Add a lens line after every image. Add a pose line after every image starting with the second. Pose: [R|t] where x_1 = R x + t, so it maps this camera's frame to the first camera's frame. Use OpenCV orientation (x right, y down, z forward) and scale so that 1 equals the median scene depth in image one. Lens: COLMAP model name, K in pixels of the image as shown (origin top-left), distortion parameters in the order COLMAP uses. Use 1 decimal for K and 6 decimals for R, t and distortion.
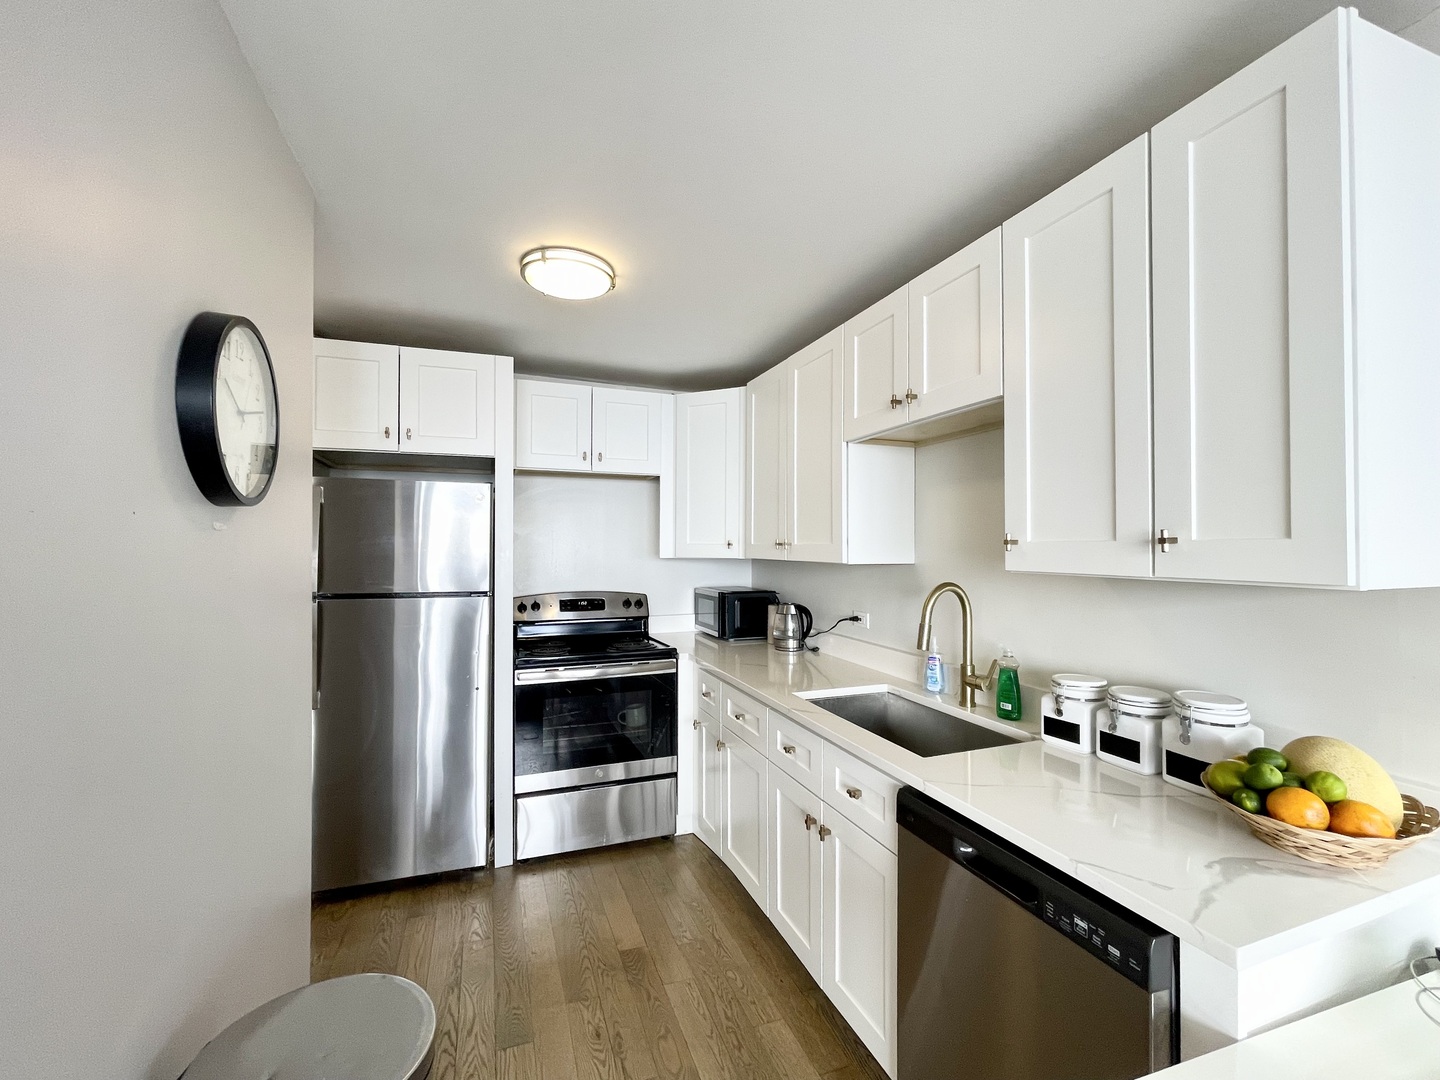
lens RADIAL K [[615.8, 0, 719.6], [0, 615.8, 540.3], [0, 0, 1]] dist [-0.002643, 0.003666]
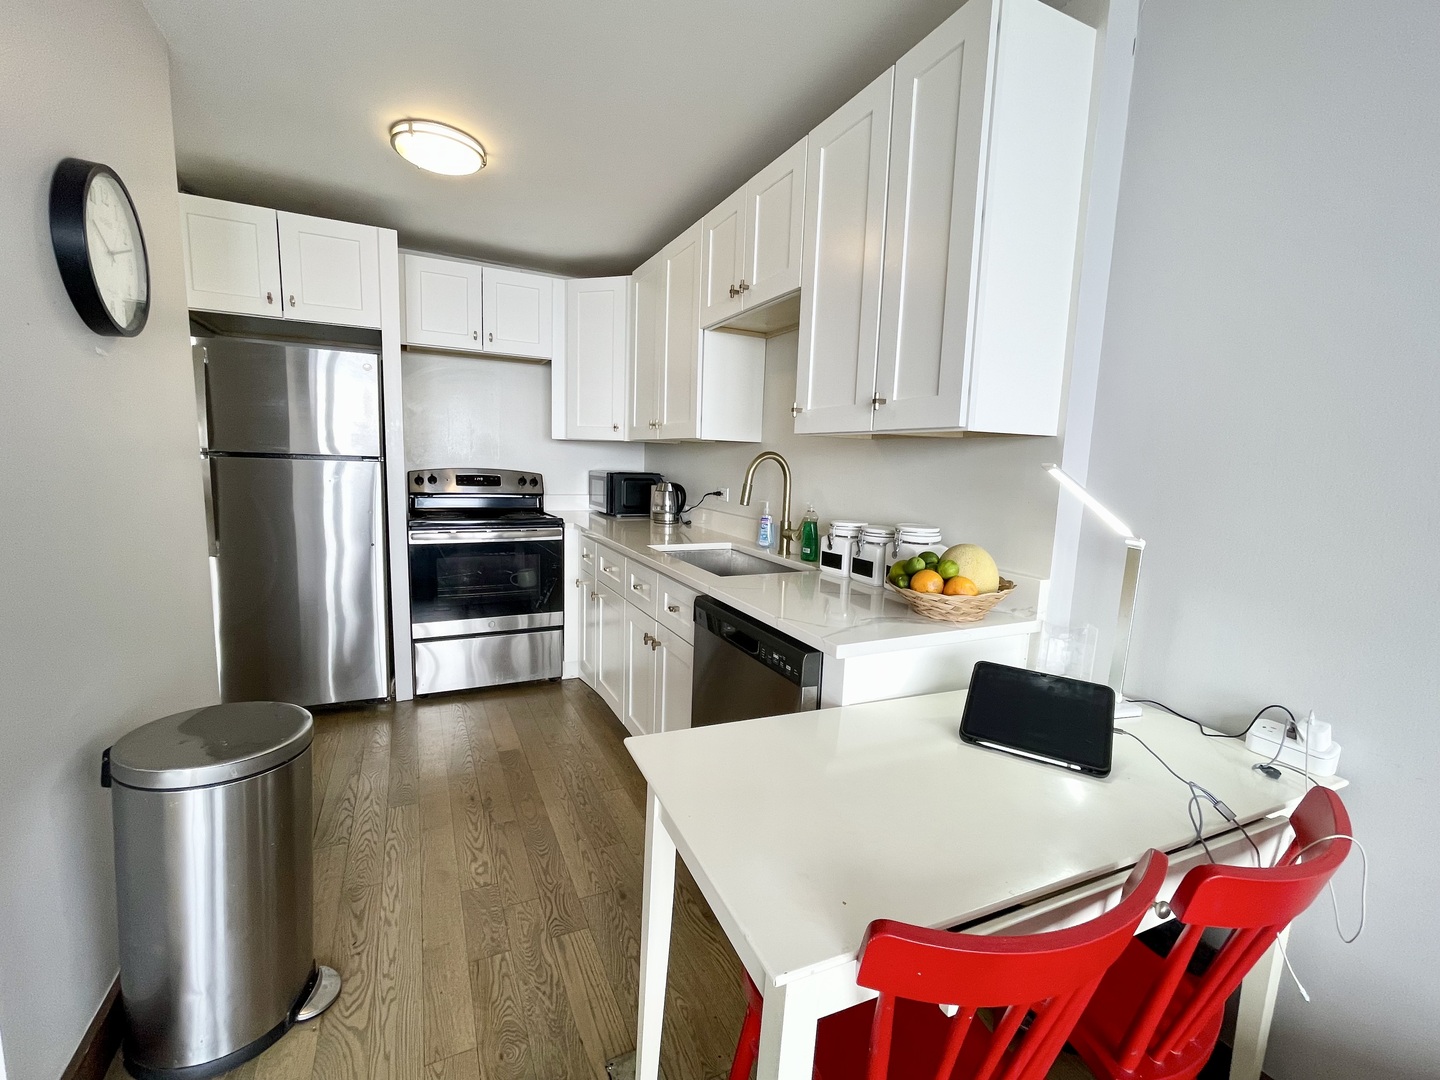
lens RADIAL K [[615.8, 0, 719.6], [0, 615.8, 540.3], [0, 0, 1]] dist [-0.002643, 0.003666]
pose [[0.994642, 0.019920, 0.101437, 0.119905], [-0.034098, 0.989562, 0.140018, 0.059070], [-0.097589, -0.142726, 0.984939, -0.157105]]
